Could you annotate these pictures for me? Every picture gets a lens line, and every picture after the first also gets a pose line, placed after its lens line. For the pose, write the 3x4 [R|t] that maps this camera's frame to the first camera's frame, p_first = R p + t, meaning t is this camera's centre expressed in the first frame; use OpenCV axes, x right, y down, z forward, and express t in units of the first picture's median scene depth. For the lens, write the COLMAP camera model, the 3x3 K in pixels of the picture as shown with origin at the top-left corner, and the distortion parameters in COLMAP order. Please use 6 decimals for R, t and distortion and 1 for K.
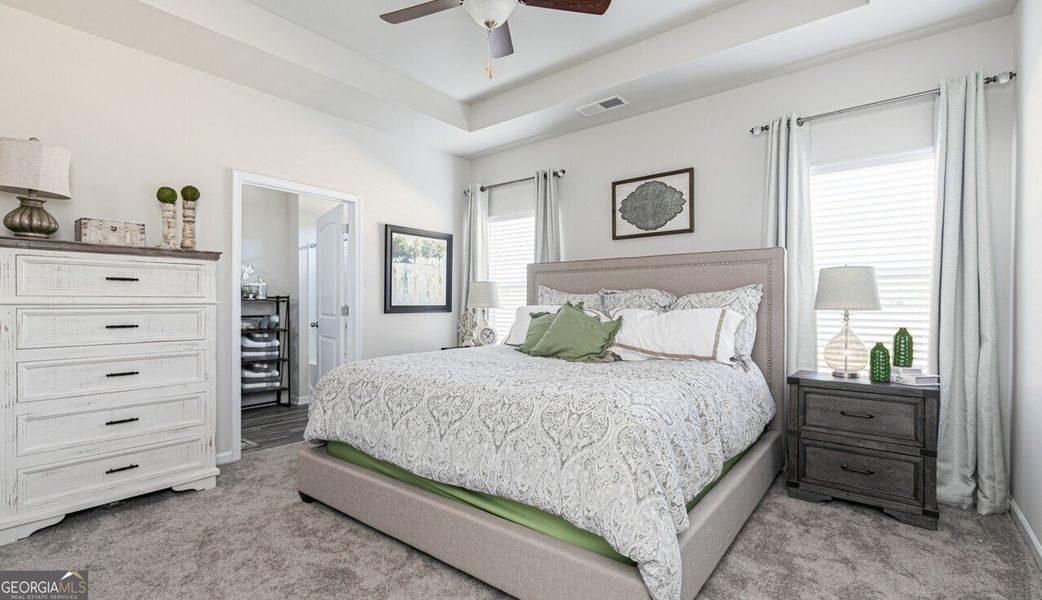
lens RADIAL K [[475.1, 0, 518.4], [0, 475.1, 307.0], [0, 0, 1]] dist [-0.000587, -0.000089]
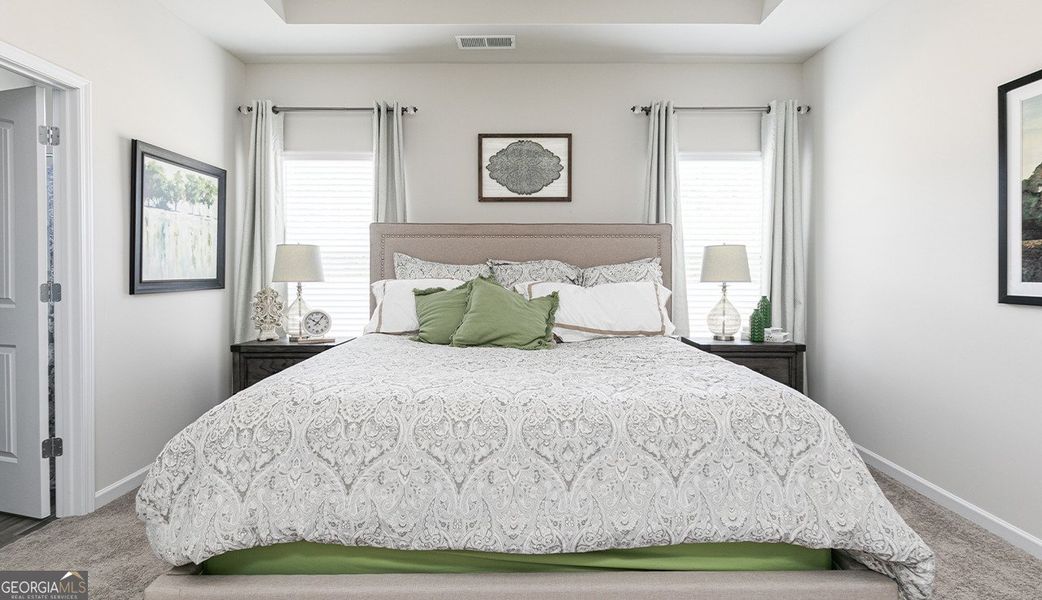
lens RADIAL K [[512.1, 0, 522.7], [0, 512.1, 274.0], [0, 0, 1]] dist [-0.000235, 0.000102]
pose [[0.774941, -0.004308, 0.632019, -0.339724], [0.003042, 0.999991, 0.003086, -0.013303], [-0.632027, -0.000469, 0.774947, 0.244797]]
